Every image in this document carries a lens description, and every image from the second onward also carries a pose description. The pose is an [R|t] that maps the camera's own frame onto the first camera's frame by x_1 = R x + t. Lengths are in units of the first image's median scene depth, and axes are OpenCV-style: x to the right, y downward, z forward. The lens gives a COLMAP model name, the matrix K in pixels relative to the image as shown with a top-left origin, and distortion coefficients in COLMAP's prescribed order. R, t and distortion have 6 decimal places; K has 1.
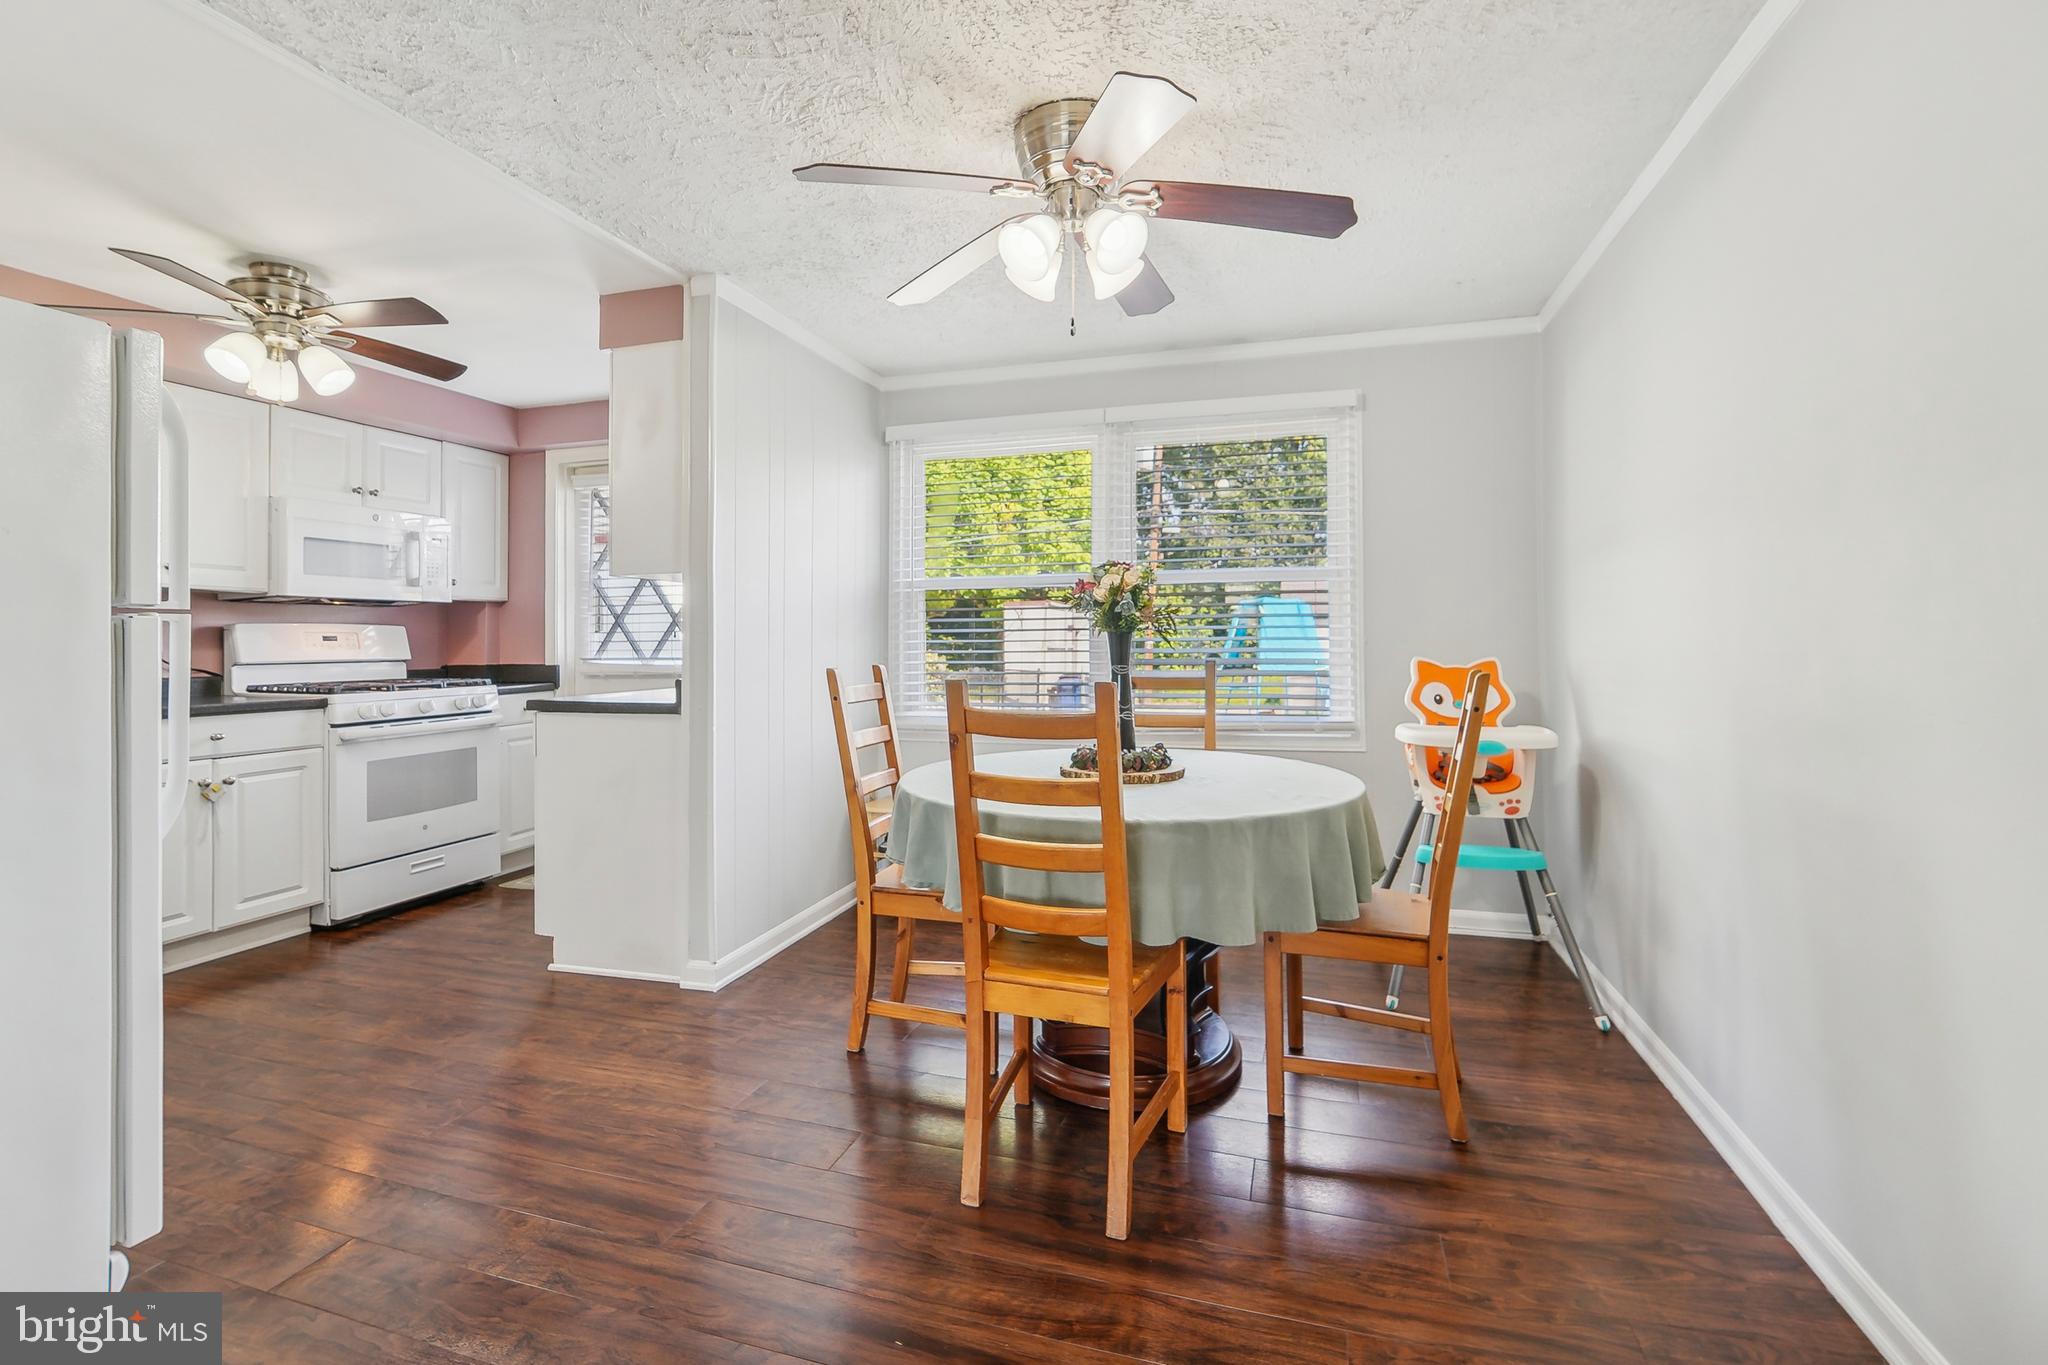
lens RADIAL K [[898.8, 0, 1035.6], [0, 898.8, 626.7], [0, 0, 1]] dist [-0.018977, -0.000592]
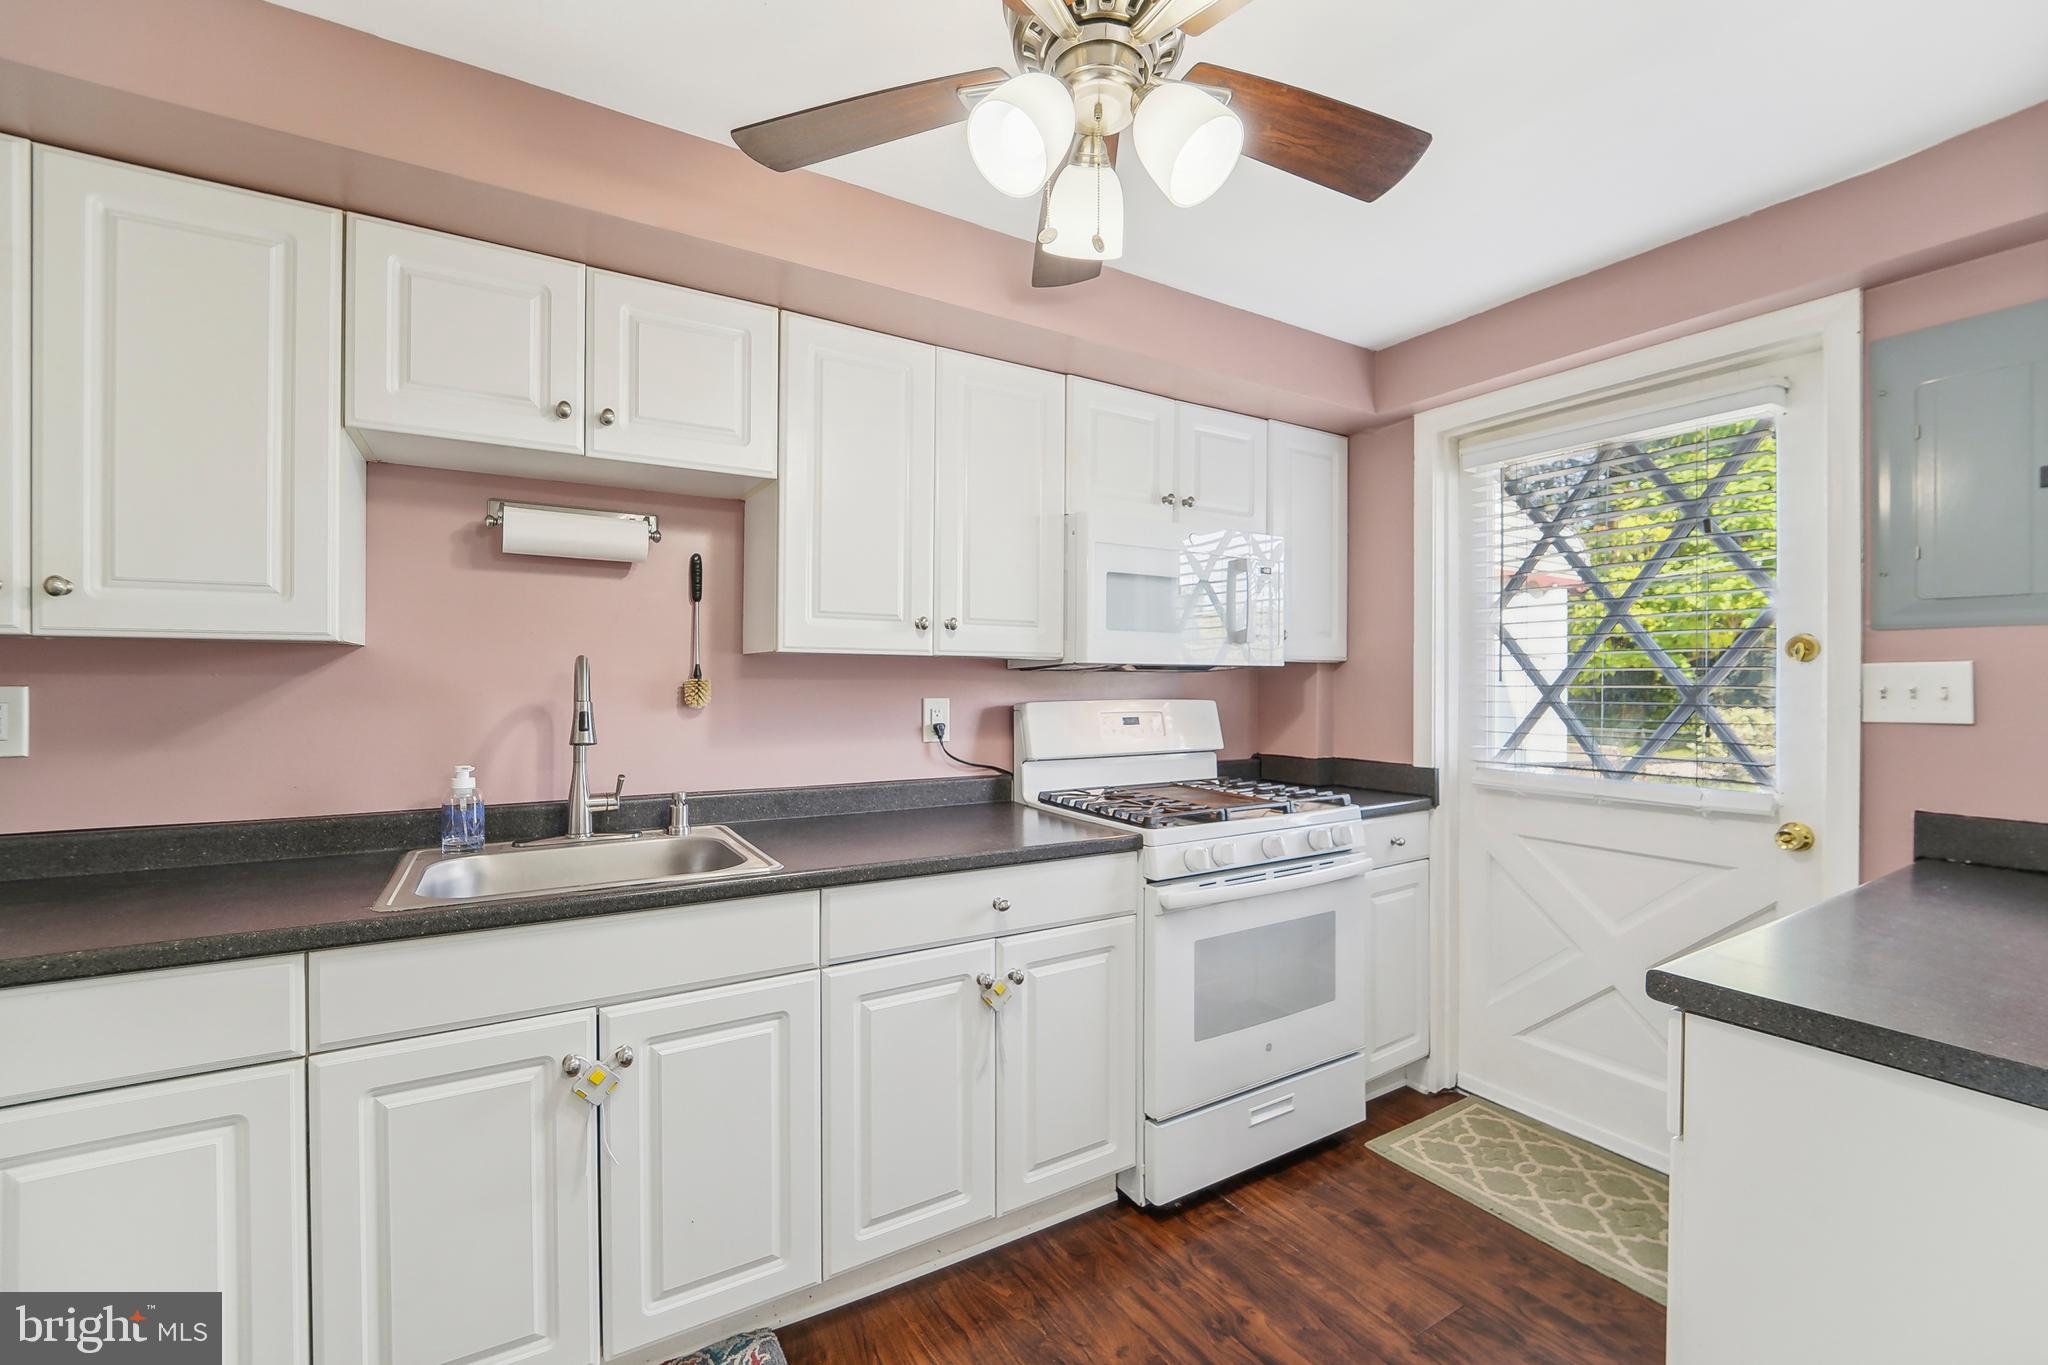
lens RADIAL K [[863.9, 0, 1046.4], [0, 863.9, 673.3], [0, 0, 1]] dist [-0.016635, -0.000606]
pose [[0.752802, 0.004048, -0.658235, -0.388372], [0.001056, 0.999972, 0.007357, -0.028076], [0.658246, -0.006233, 0.752777, 0.434548]]
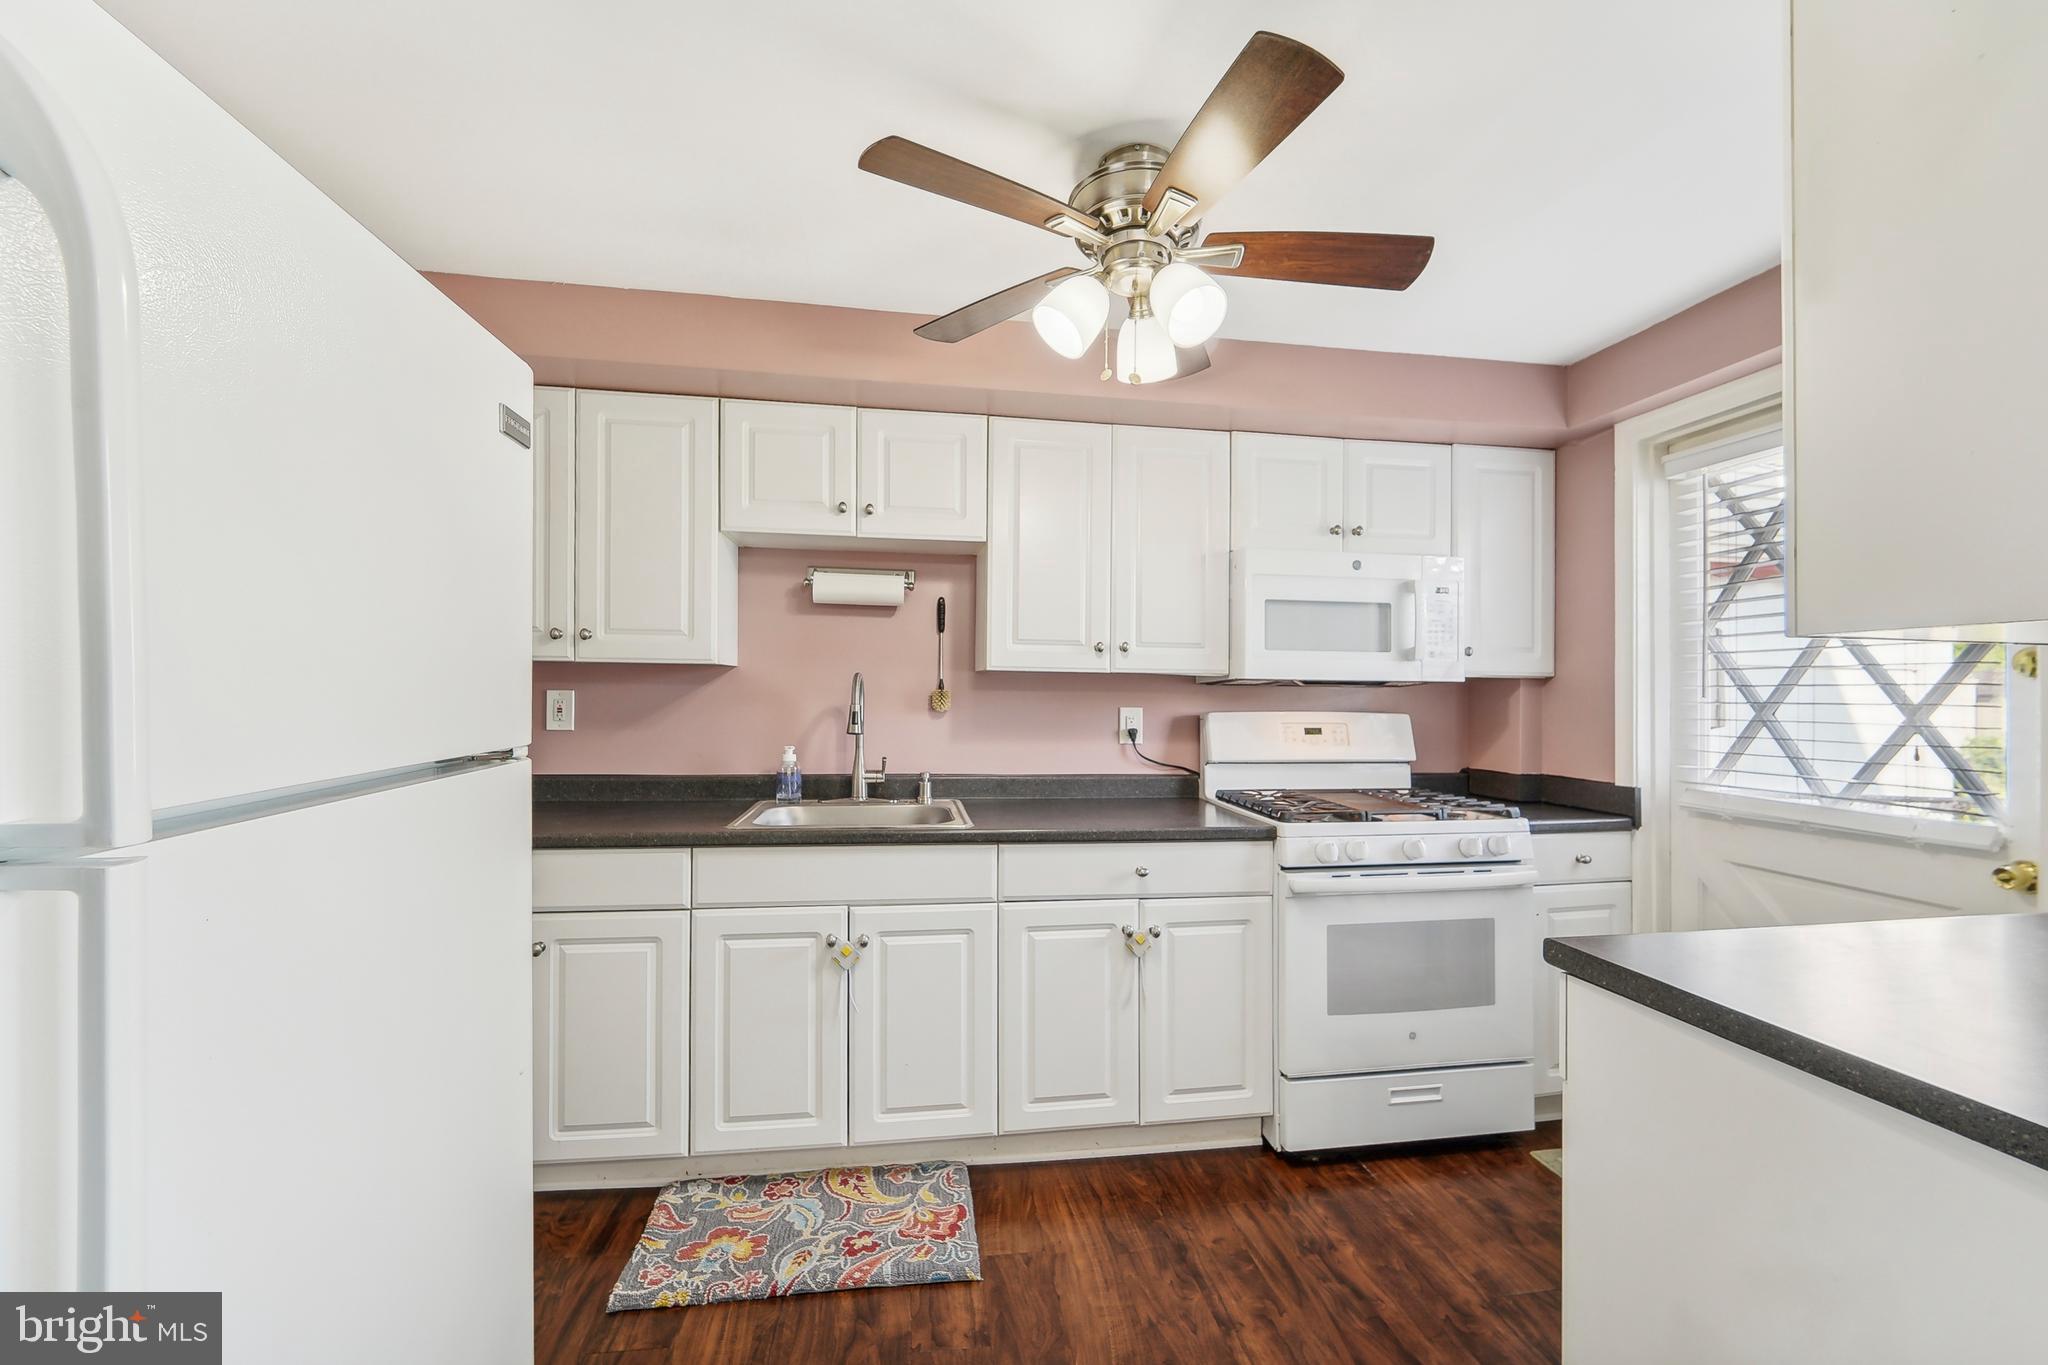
lens RADIAL K [[861.3, 0, 1025.6], [0, 861.3, 679.8], [0, 0, 1]] dist [-0.015742, -0.000314]
pose [[0.436928, 0.000113, -0.899497, -0.231708], [-0.001469, 0.999999, -0.000588, -0.029099], [0.899495, 0.001579, 0.436927, 0.442504]]
